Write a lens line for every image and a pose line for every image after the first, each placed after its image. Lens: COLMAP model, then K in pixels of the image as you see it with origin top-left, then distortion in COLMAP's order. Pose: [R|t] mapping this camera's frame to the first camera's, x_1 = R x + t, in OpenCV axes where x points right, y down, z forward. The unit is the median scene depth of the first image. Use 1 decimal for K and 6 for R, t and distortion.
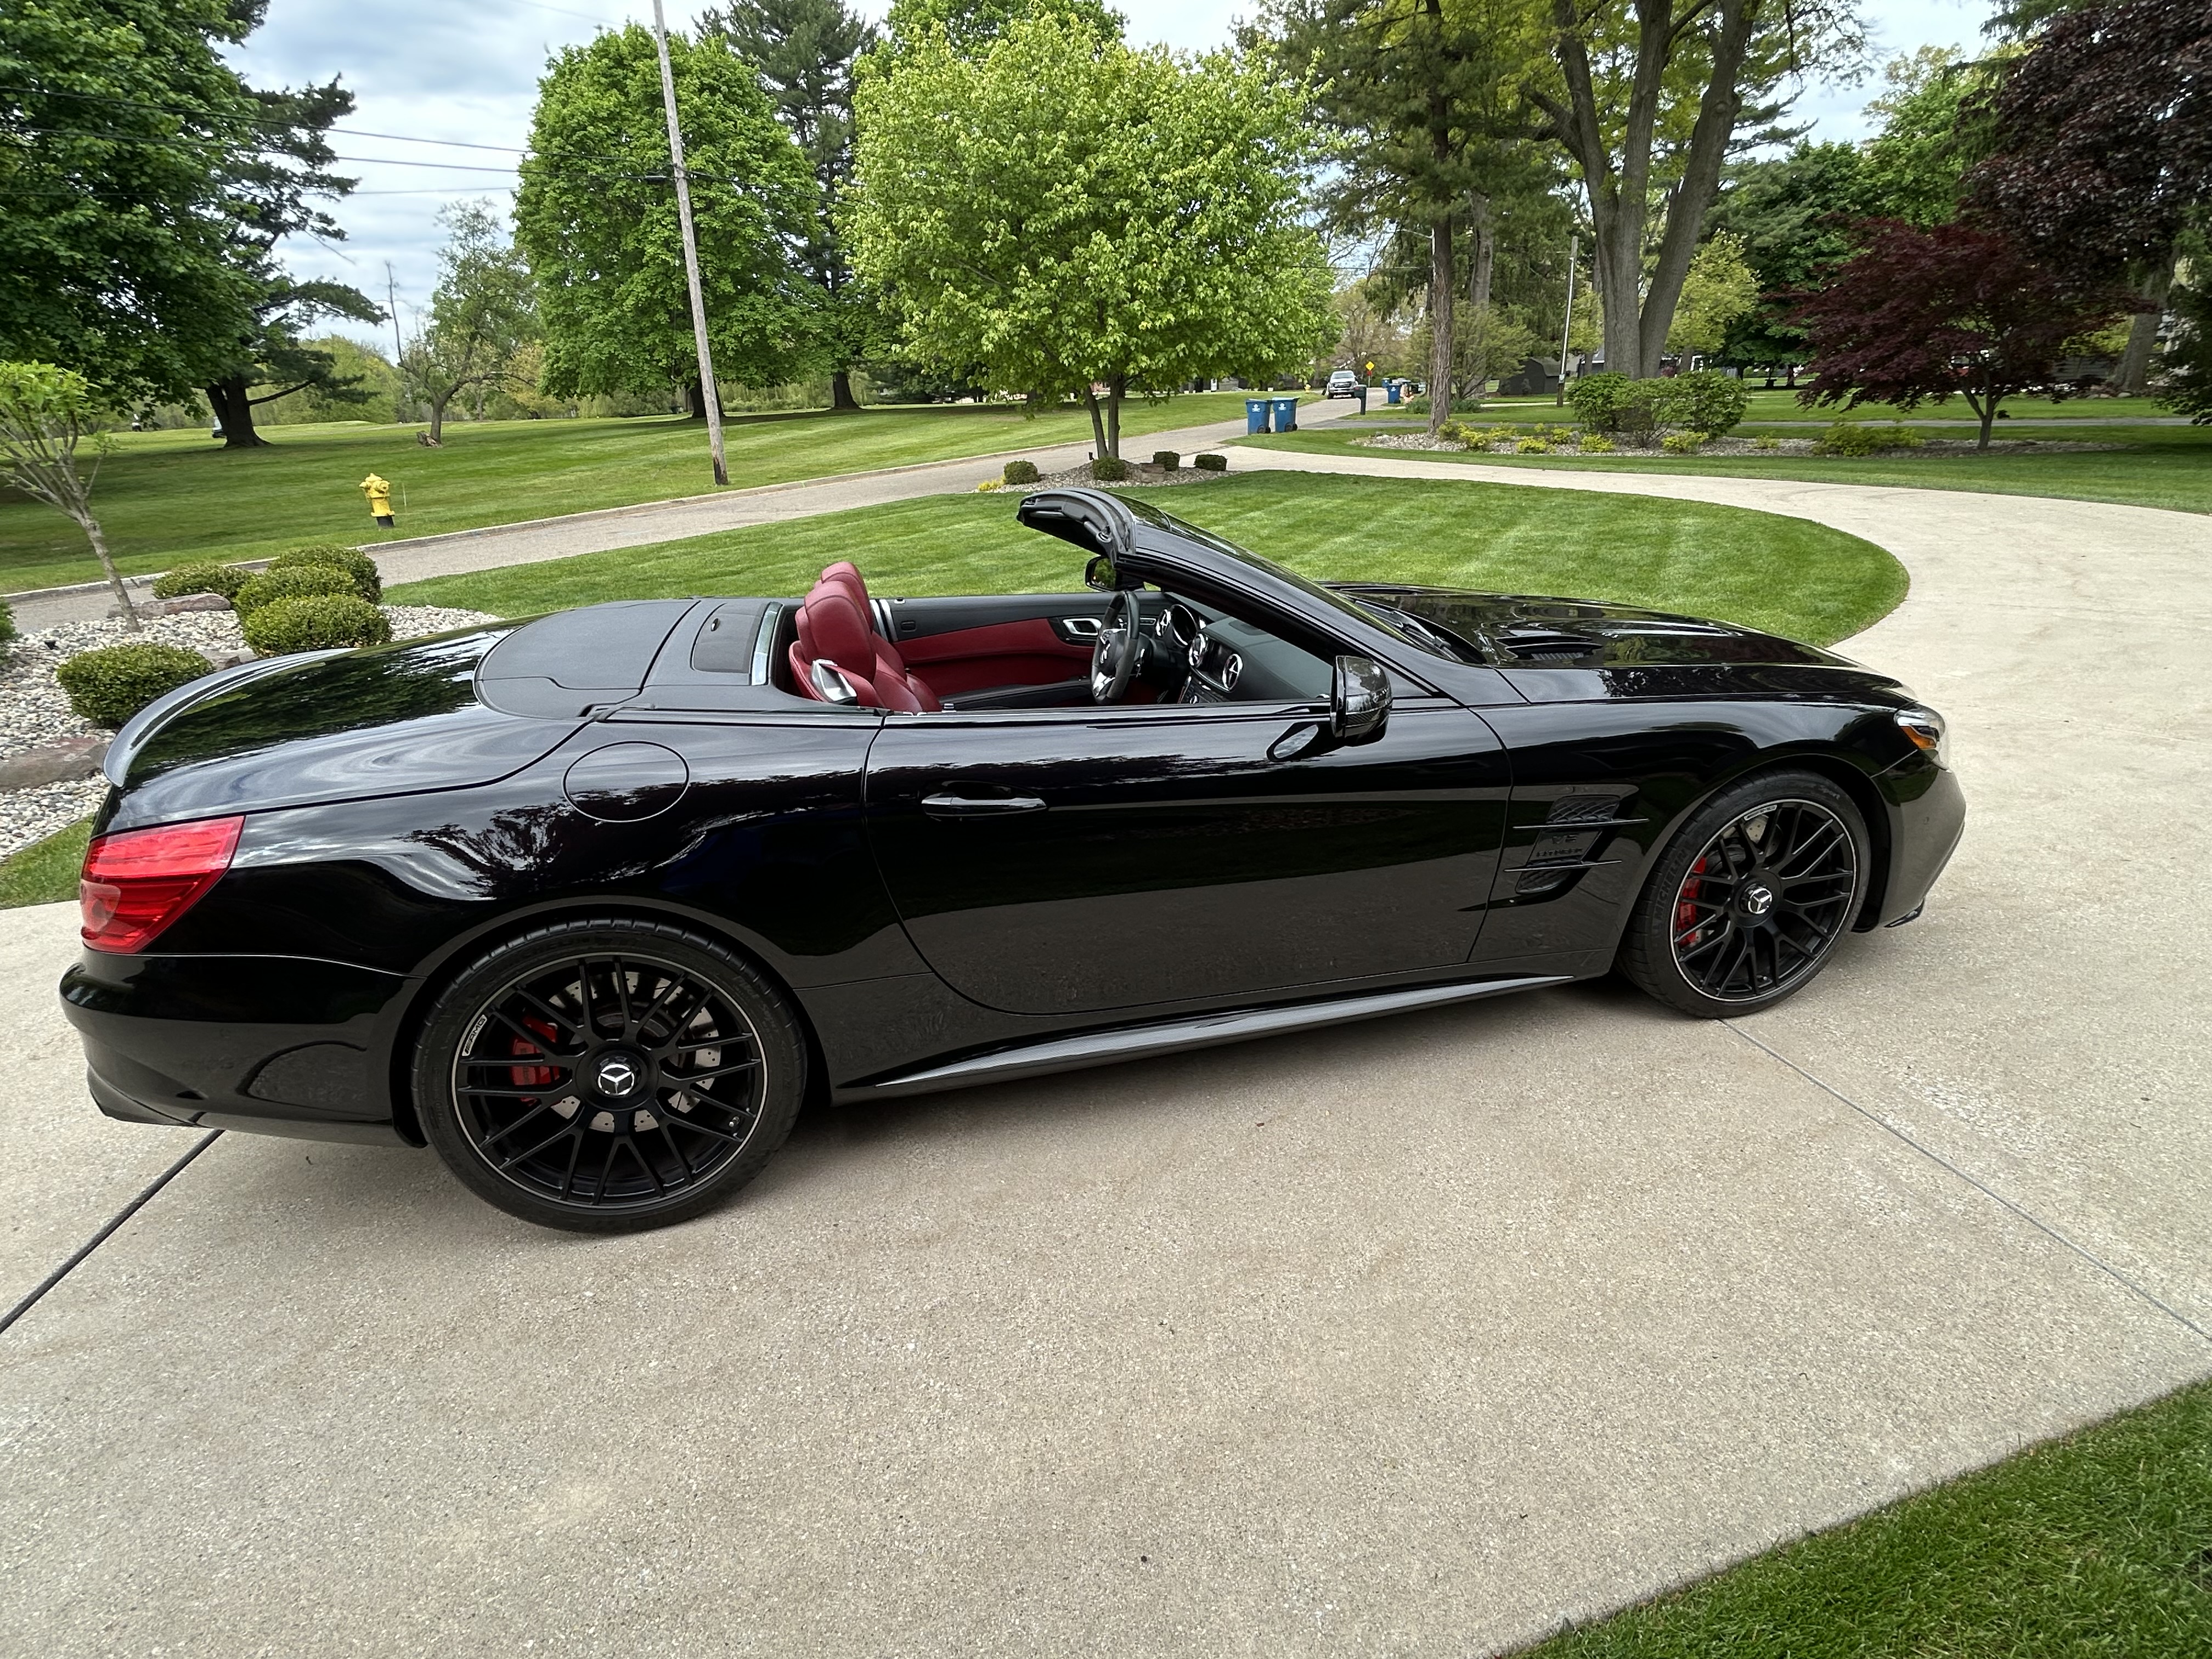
lens RADIAL K [[1088.9, 0, 1104.8], [0, 1088.9, 822.5], [0, 0, 1]] dist [-0.008863, 0.008911]
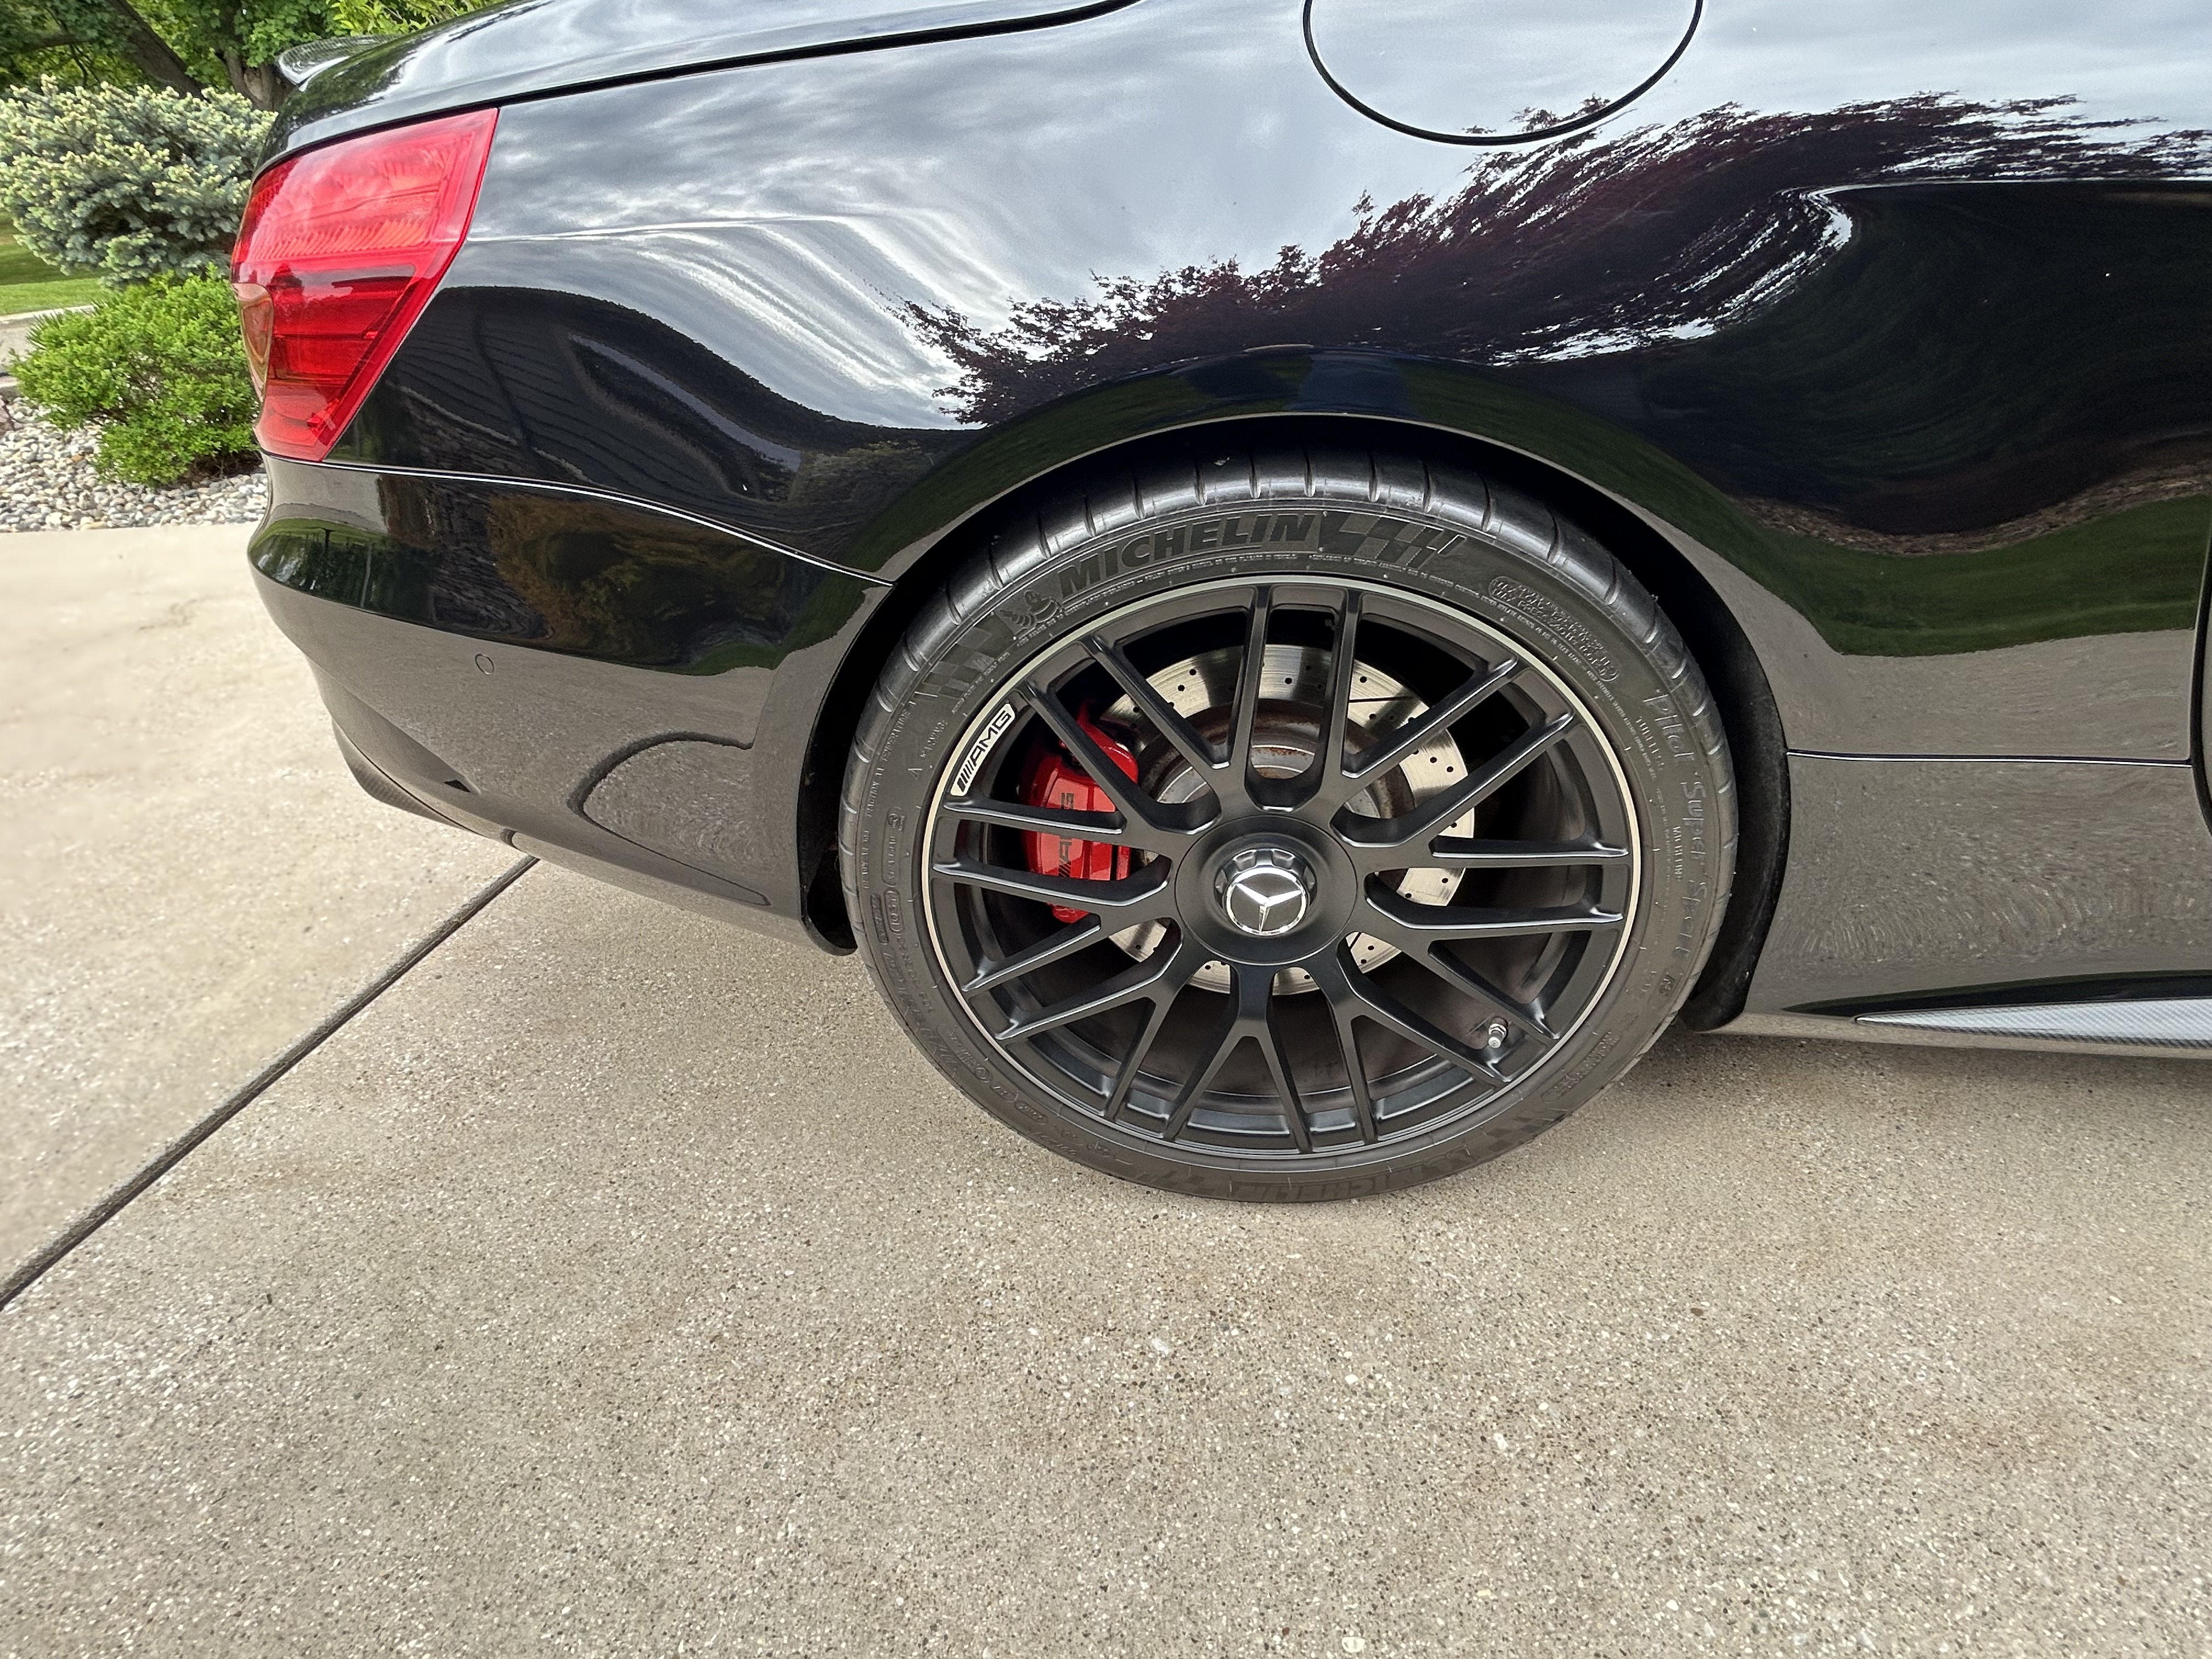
lens RADIAL K [[1086.3, 0, 1106.8], [0, 1086.3, 824.5], [0, 0, 1]] dist [-0.004852, 0.003387]
pose [[0.944974, 0.167657, -0.280918, -0.042565], [-0.101746, 0.966729, 0.234699, 0.012488], [0.310920, -0.193203, 0.930592, 0.064407]]
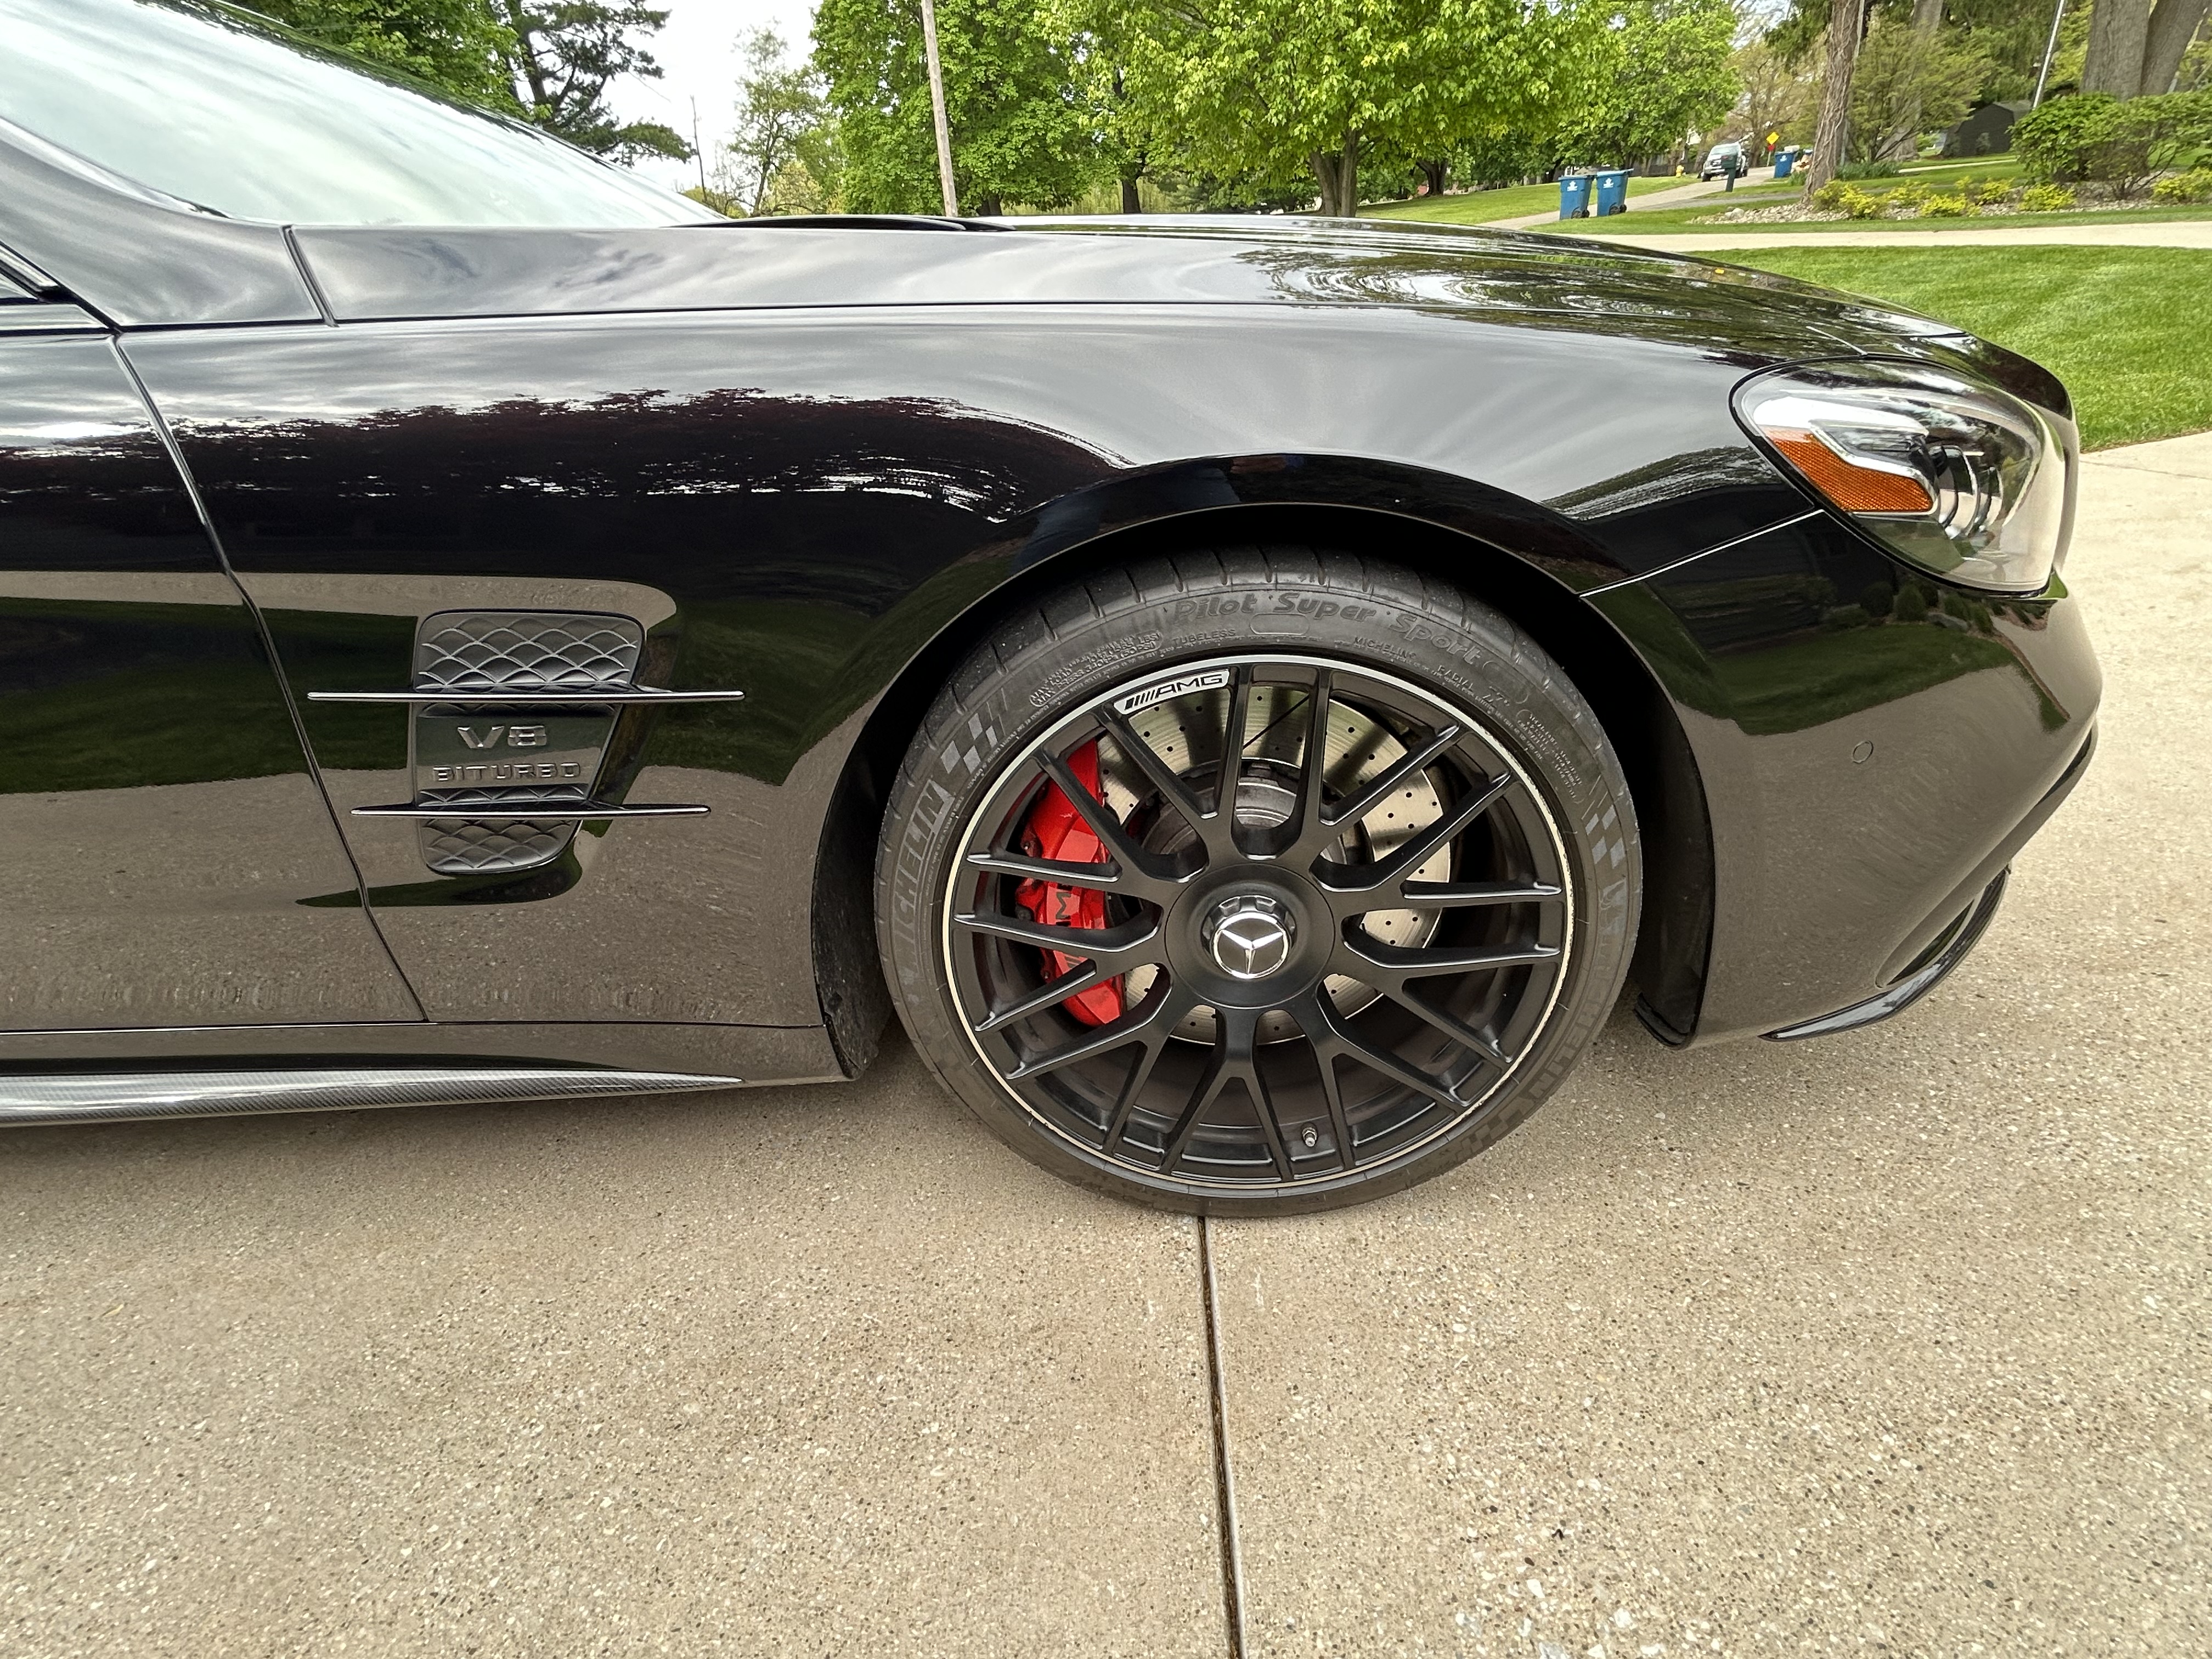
lens RADIAL K [[1090.7, 0, 1098.9], [0, 1090.7, 817.5], [0, 0, 1]] dist [0.005972, -0.000393]
pose [[0.962628, 0.081592, -0.258243, 0.088505], [-0.047094, 0.989442, 0.137068, -0.002159], [0.266700, -0.119784, 0.956307, 0.089624]]
